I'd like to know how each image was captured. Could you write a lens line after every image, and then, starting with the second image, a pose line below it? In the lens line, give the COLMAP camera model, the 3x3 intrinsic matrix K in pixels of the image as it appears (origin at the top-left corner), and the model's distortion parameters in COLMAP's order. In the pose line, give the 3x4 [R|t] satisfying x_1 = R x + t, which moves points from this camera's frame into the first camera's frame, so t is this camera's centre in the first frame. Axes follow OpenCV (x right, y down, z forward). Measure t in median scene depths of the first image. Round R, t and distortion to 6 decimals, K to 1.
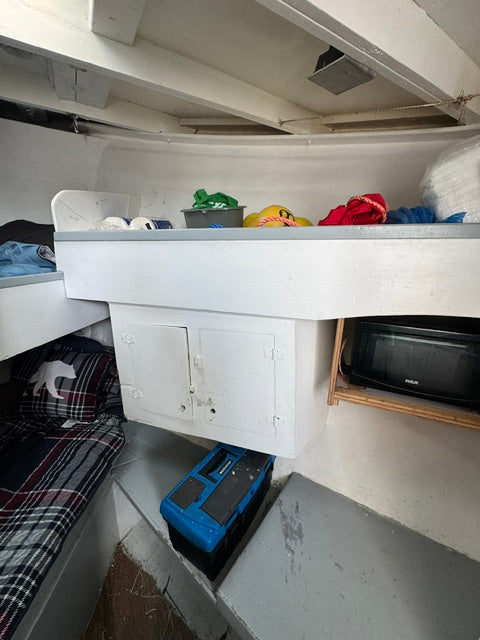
lens RADIAL K [[426.2, 0, 244.5], [0, 426.2, 314.5], [0, 0, 1]] dist [-0.002747, 0.003479]
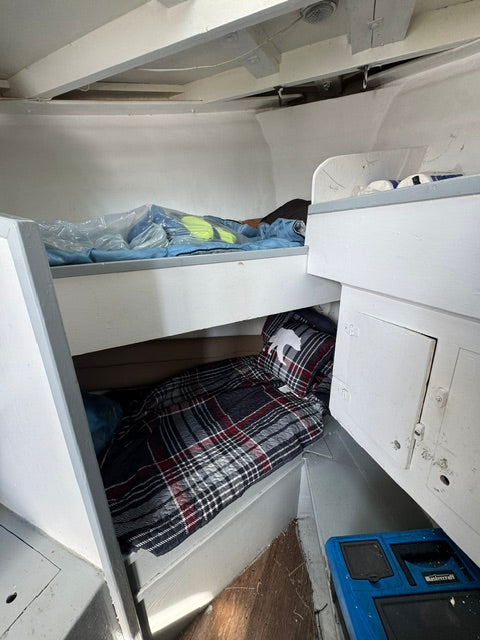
lens RADIAL K [[252.1, 0, 240.0], [0, 252.1, 320.0], [0, 0, 1]] dist [-0.002548, 0.000385]
pose [[0.596326, 0.246957, -0.763812, -0.027700], [-0.119014, 0.968186, 0.220118, -0.044904], [0.793871, -0.040358, 0.606745, 0.514112]]
